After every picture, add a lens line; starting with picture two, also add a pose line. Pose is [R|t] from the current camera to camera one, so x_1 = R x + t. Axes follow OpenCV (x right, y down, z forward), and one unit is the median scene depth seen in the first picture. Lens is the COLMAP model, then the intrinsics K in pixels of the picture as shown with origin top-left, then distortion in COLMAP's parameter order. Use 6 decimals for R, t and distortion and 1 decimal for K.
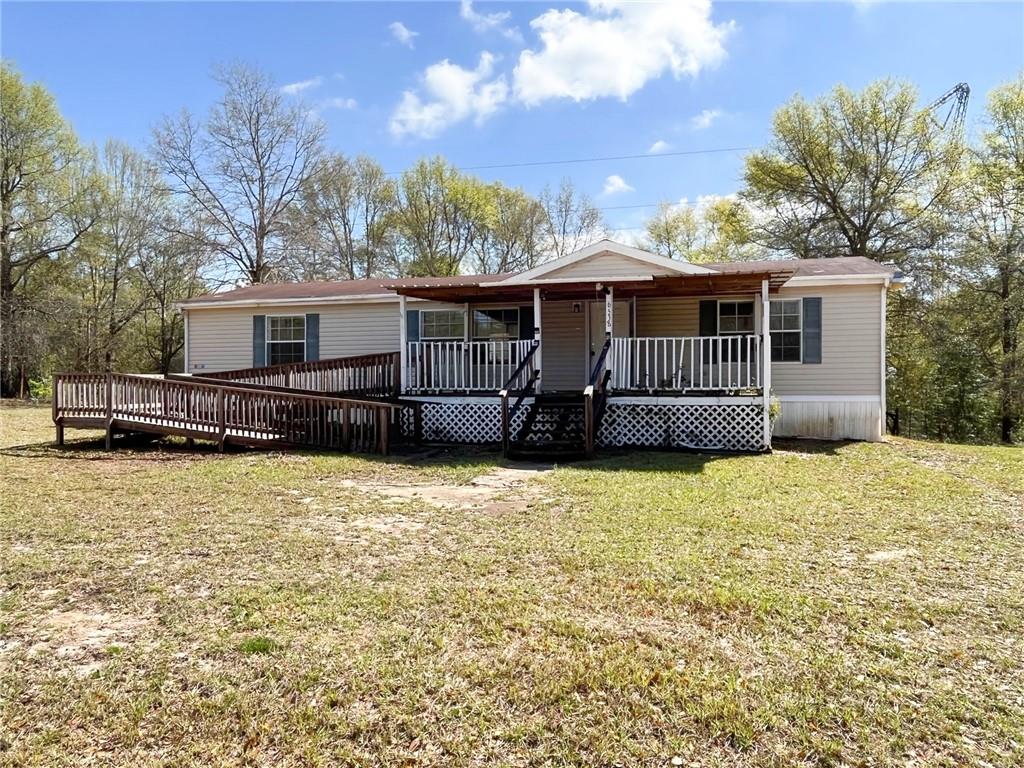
lens RADIAL K [[690.1, 0, 514.0], [0, 690.1, 379.5], [0, 0, 1]] dist [-0.006092, 0.003049]
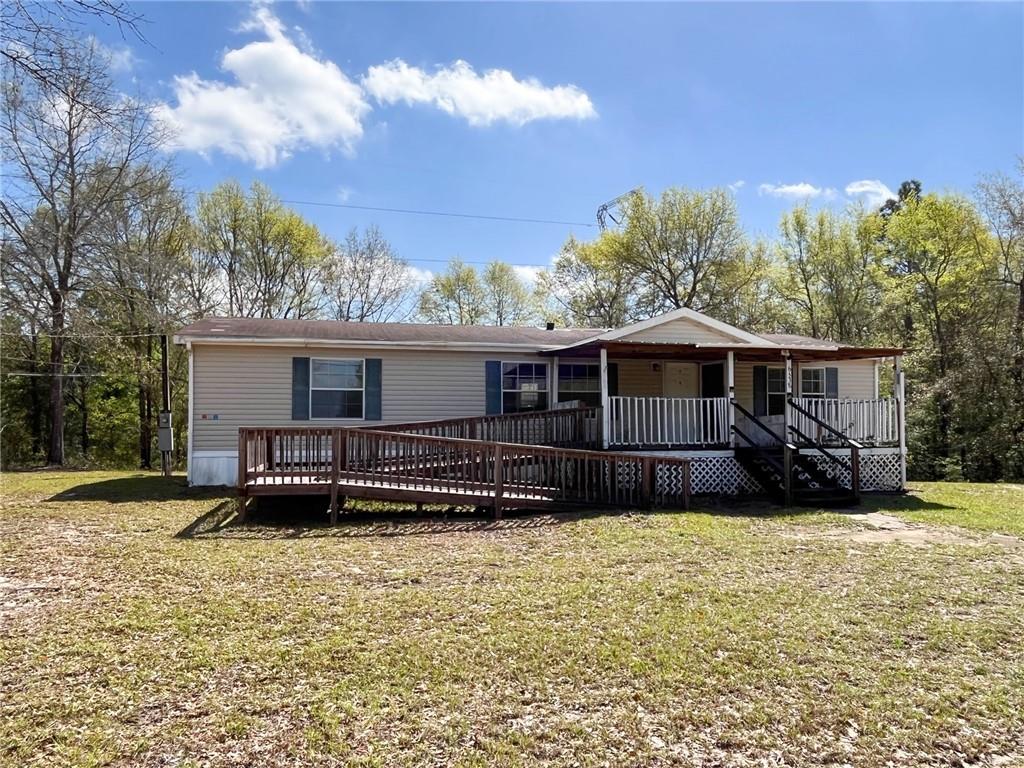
lens RADIAL K [[690.1, 0, 514.3], [0, 690.1, 390.6], [0, 0, 1]] dist [-0.006092, 0.003049]
pose [[0.878140, 0.027198, 0.477629, -0.824146], [-0.000178, 0.998401, -0.056525, -0.007077], [-0.478403, 0.049552, 0.876741, 0.214097]]
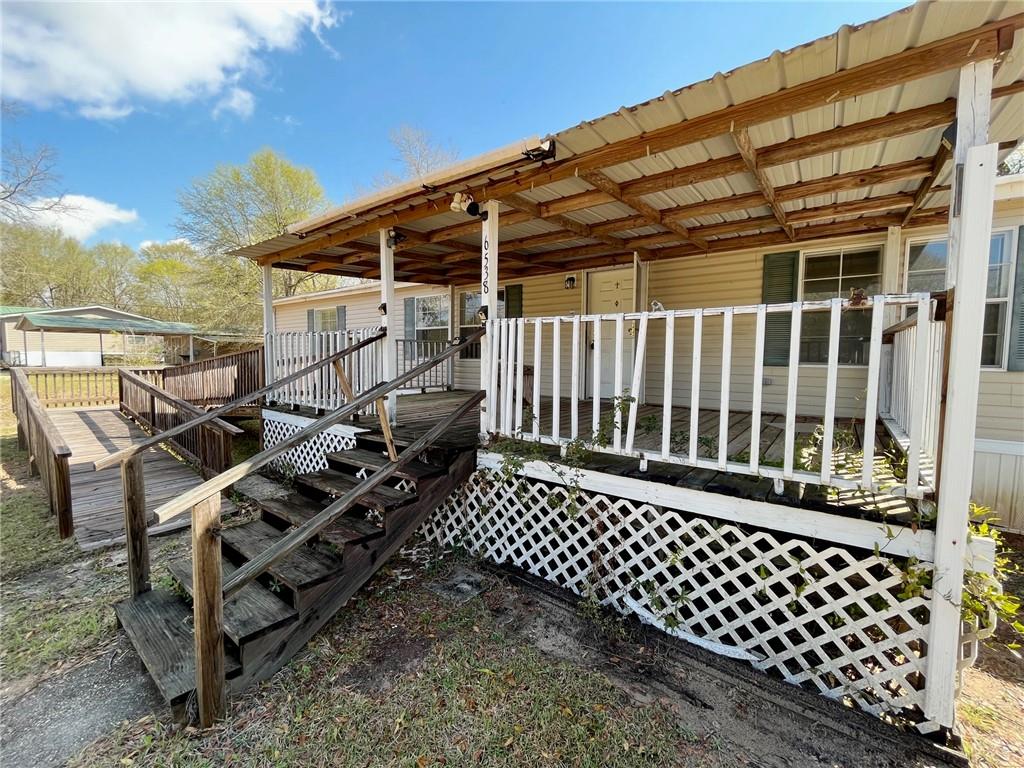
lens RADIAL K [[417.7, 0, 511.5], [0, 417.7, 378.2], [0, 0, 1]] dist [-0.001254, -0.000842]
pose [[0.933993, 0.030136, -0.356019, 0.254607], [-0.010955, 0.998384, 0.055771, -0.037569], [0.357124, -0.048189, 0.932813, 0.762059]]
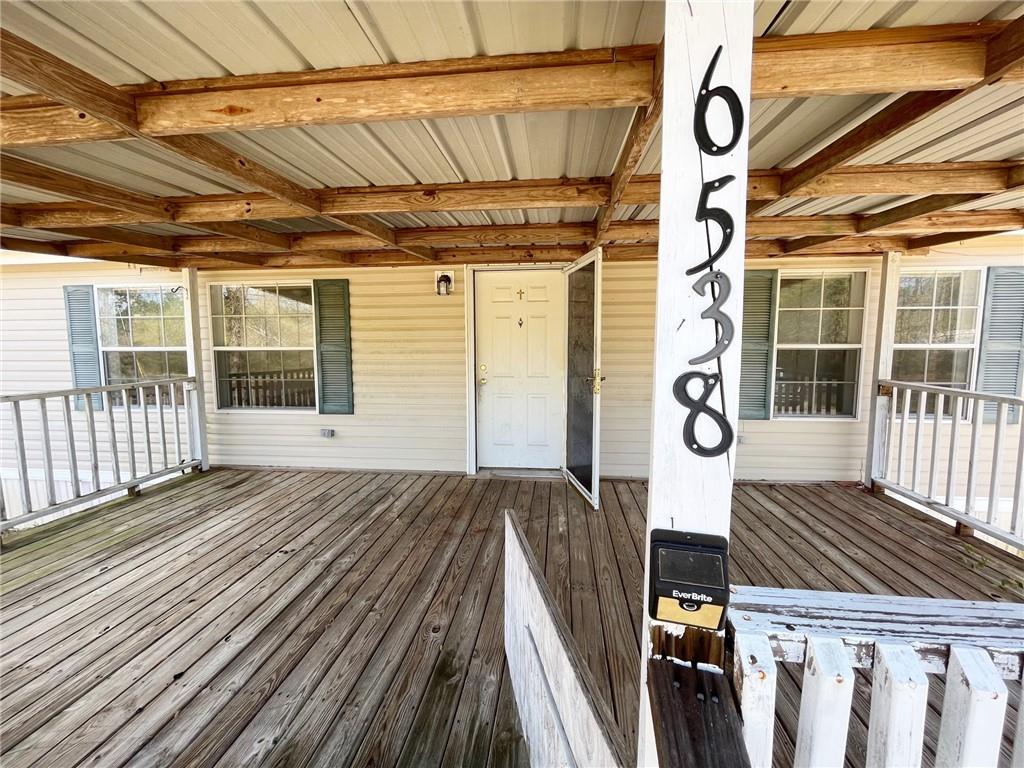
lens RADIAL K [[417.7, 0, 511.3], [0, 417.7, 380.6], [0, 0, 1]] dist [-0.001254, -0.000842]
pose [[0.984305, -0.015674, 0.175780, 0.114168], [0.000305, 0.996198, 0.087118, -0.088722], [-0.176478, -0.085697, 0.980567, 0.979238]]
